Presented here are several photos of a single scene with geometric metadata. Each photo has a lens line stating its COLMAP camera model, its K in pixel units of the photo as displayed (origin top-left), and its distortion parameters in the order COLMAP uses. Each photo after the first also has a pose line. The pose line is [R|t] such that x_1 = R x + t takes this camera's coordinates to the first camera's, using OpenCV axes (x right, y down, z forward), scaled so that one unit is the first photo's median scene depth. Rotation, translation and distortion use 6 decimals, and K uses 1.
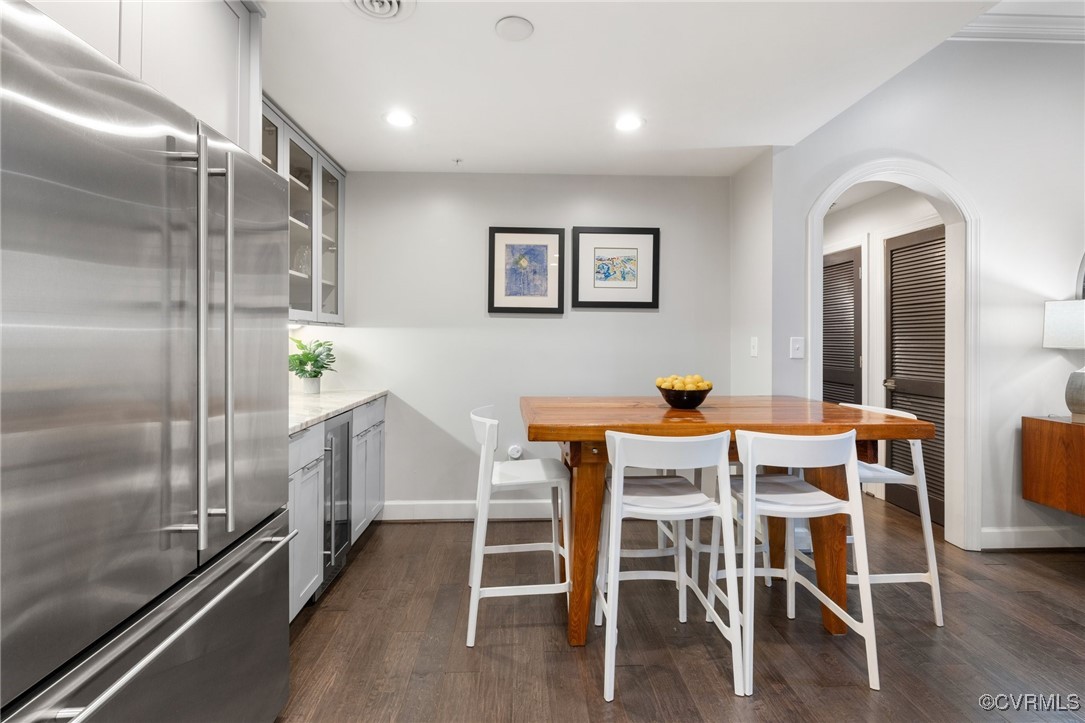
lens RADIAL K [[478.8, 0, 542.1], [0, 478.8, 333.2], [0, 0, 1]] dist [0.001710, 0.000113]
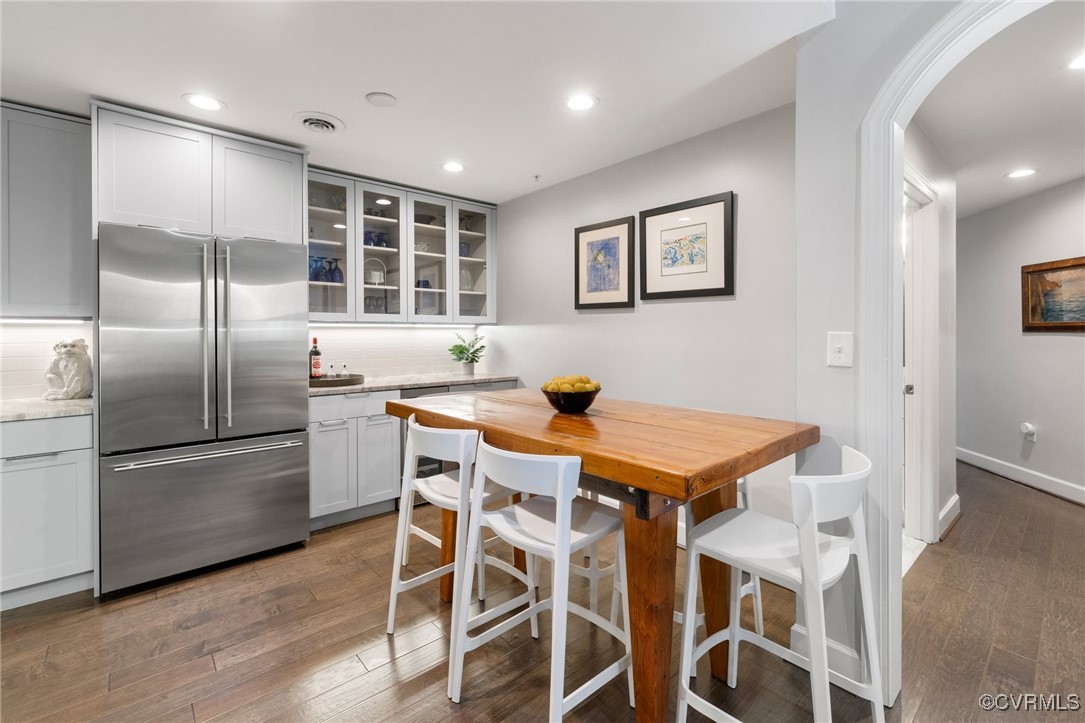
lens RADIAL K [[478.8, 0, 542.1], [0, 478.8, 333.2], [0, 0, 1]] dist [0.001710, 0.000113]
pose [[0.628263, -0.001840, -0.777999, 0.659897], [0.006507, 0.999975, 0.002889, 0.005681], [0.777974, -0.006877, 0.628259, 0.276130]]
